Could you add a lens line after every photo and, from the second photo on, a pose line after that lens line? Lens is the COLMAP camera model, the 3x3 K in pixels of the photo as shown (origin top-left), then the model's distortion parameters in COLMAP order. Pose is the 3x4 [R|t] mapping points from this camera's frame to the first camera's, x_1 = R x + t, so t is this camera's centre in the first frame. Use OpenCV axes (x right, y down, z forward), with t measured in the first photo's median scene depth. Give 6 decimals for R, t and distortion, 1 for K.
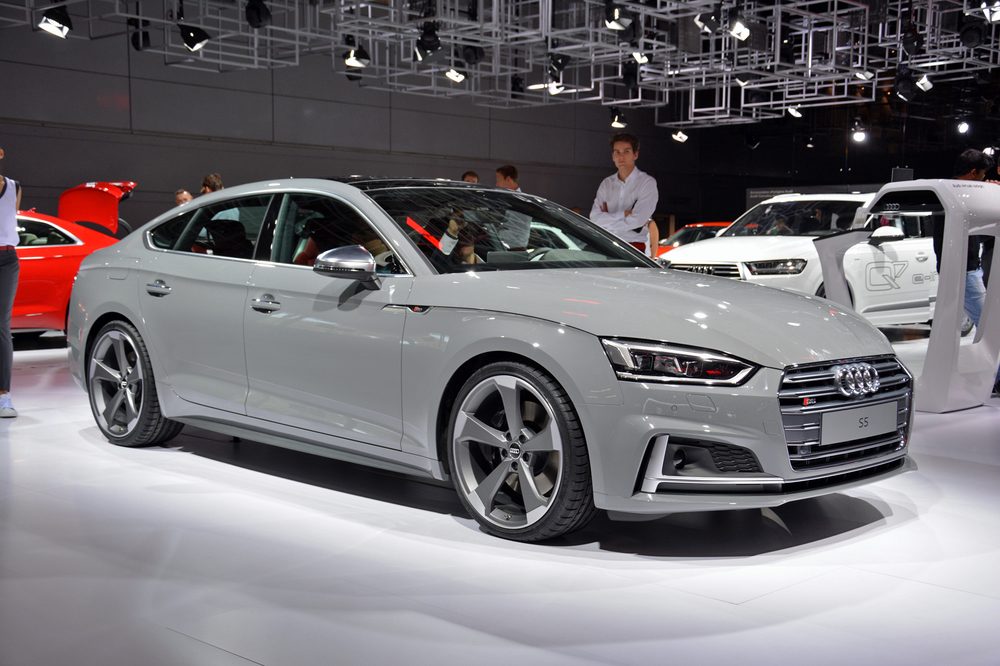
lens RADIAL K [[1222.0, 0, 500.0], [0, 1222.0, 333.0], [0, 0, 1]] dist [0.103952, 0.001844]
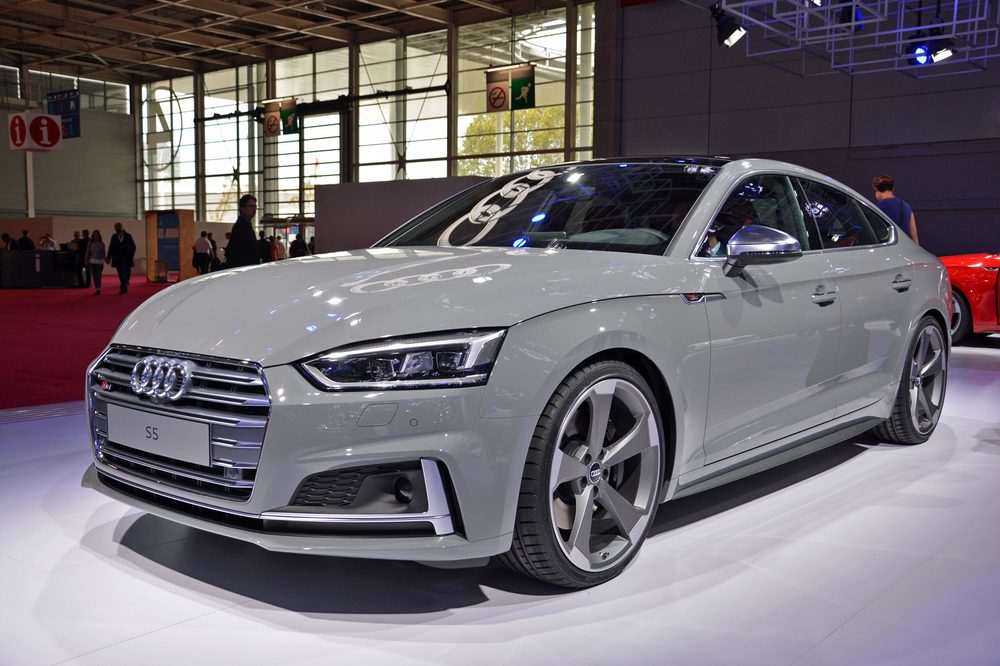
lens RADIAL K [[989.5, 0, 474.9], [0, 989.5, 330.1], [0, 0, 1]] dist [-0.009062, -0.006509]
pose [[0.045200, 0.058742, -0.997249, 0.953690], [-0.074002, 0.995724, 0.055298, -0.041798], [0.996233, 0.071299, 0.049354, 1.218083]]
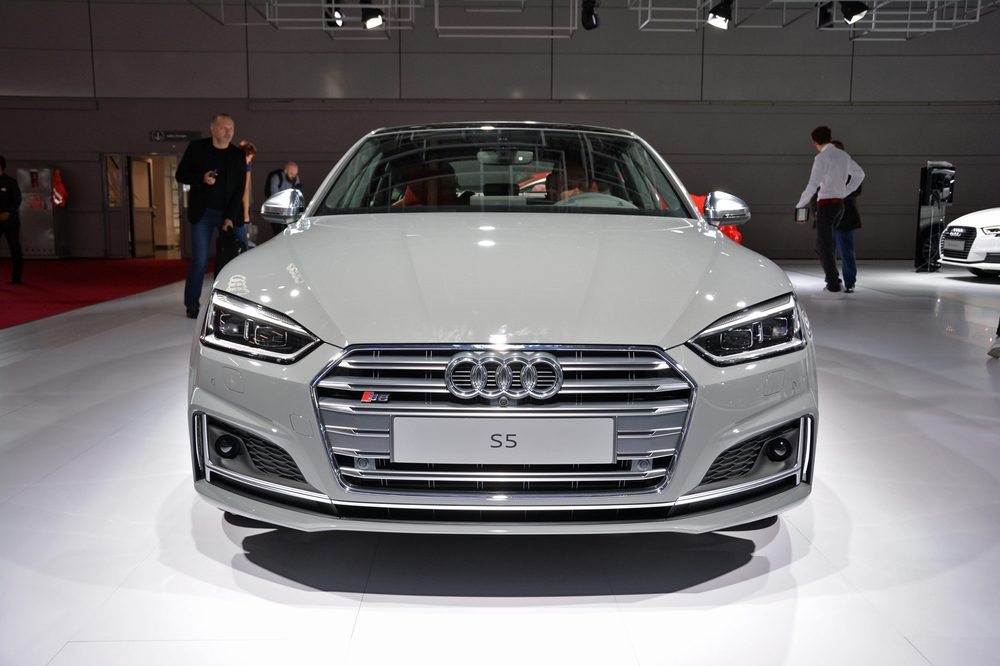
lens RADIAL K [[989.5, 0, 474.9], [0, 989.5, 330.1], [0, 0, 1]] dist [-0.009062, -0.006509]
pose [[0.689383, 0.077753, -0.720213, 0.691263], [-0.040834, 0.996813, 0.068528, -0.023352], [0.723246, -0.017833, 0.690361, 0.650925]]
